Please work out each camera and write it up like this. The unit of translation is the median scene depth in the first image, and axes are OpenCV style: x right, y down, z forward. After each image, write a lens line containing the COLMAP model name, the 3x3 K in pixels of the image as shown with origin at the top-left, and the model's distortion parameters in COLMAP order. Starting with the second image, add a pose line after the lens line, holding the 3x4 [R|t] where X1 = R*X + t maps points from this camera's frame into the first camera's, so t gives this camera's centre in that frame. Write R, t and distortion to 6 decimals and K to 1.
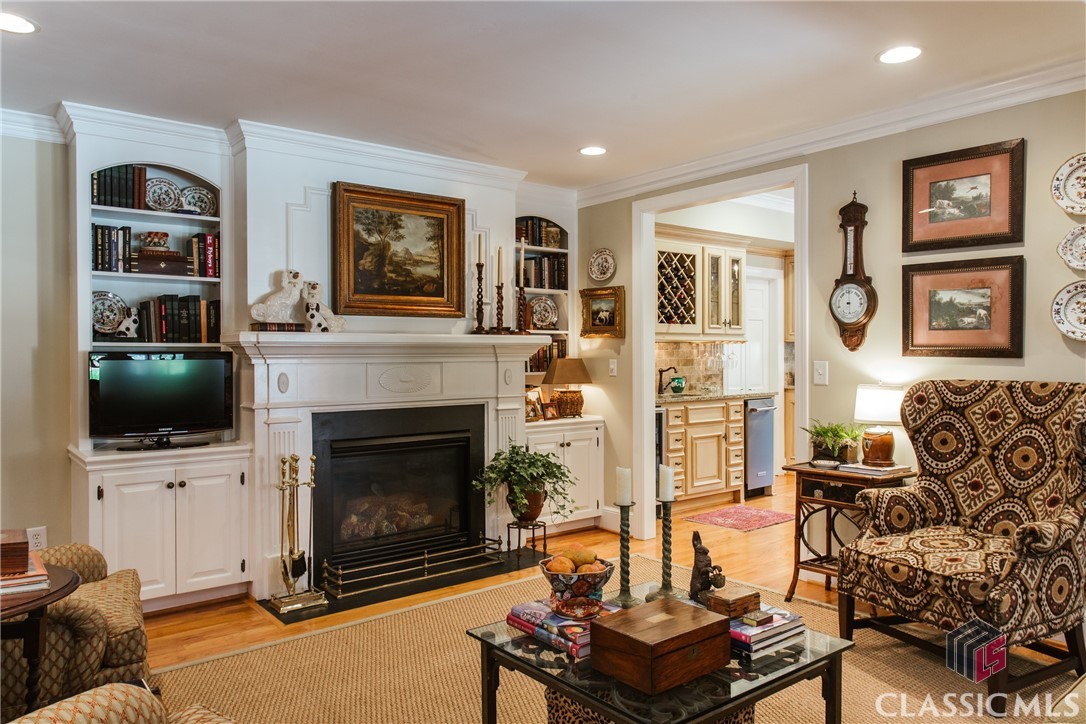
lens RADIAL K [[736.7, 0, 543.0], [0, 736.7, 362.0], [0, 0, 1]] dist [-0.003547, -0.000449]
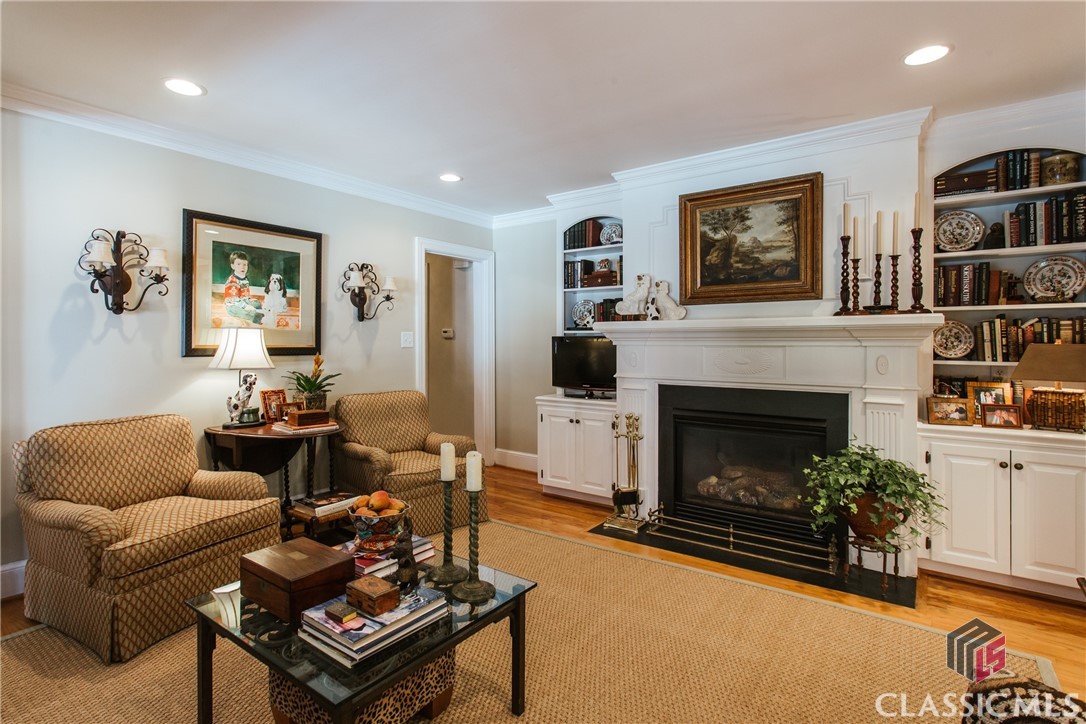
lens RADIAL K [[555.4, 0, 542.2], [0, 555.4, 341.8], [0, 0, 1]] dist [0.000328, 0.001031]
pose [[0.258011, 0.007808, -0.966111, 0.462621], [-0.008474, 0.999947, 0.005819, -0.006506], [0.966105, 0.006685, 0.258063, 0.460787]]
